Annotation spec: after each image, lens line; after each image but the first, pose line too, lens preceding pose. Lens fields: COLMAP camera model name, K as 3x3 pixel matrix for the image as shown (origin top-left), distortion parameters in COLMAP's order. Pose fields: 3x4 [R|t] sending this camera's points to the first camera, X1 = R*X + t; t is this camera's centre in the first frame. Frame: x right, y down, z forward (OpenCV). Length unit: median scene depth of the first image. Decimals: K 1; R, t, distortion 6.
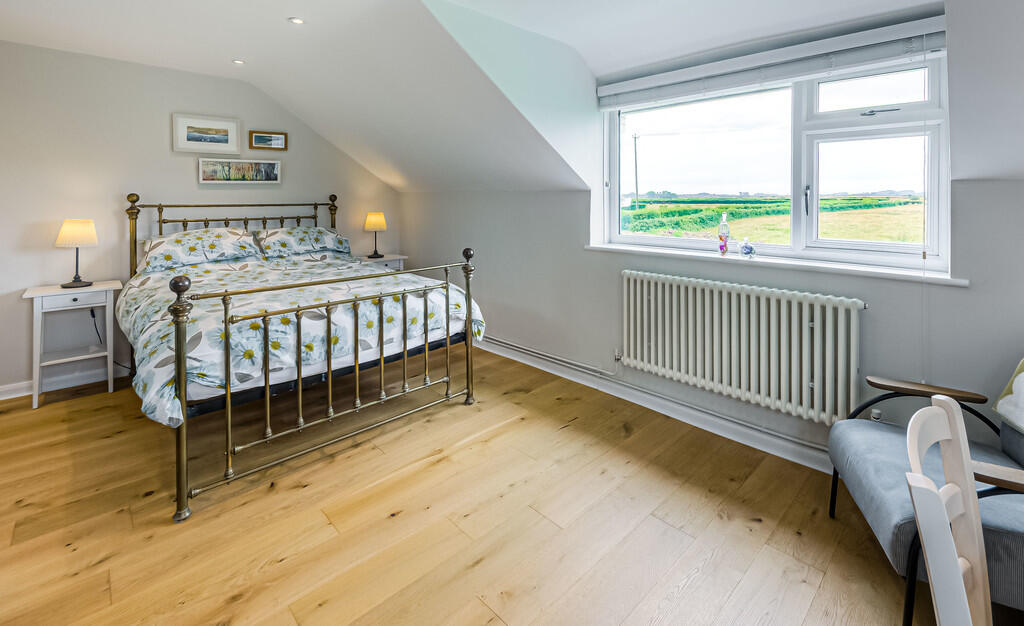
lens RADIAL K [[445.0, 0, 511.2], [0, 445.0, 288.3], [0, 0, 1]] dist [-0.000471, -0.000260]
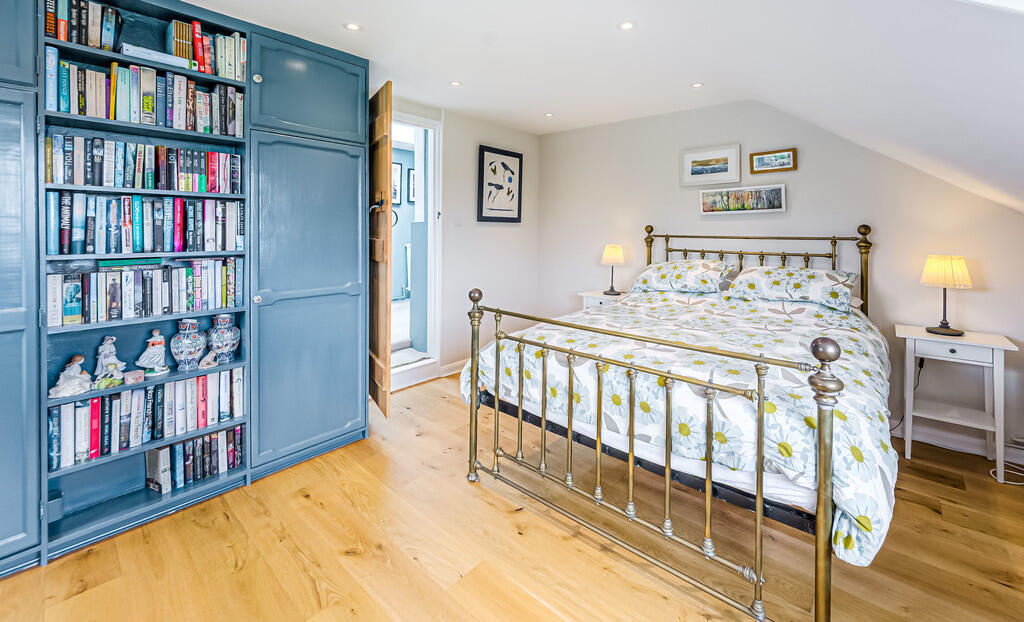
lens RADIAL K [[427.1, 0, 512.1], [0, 427.1, 270.0], [0, 0, 1]] dist [0.000696, -0.000007]
pose [[0.080208, 0.093837, -0.992351, 0.251201], [-0.203923, 0.976047, 0.075813, -0.105786], [0.975696, 0.196282, 0.097422, 0.540950]]
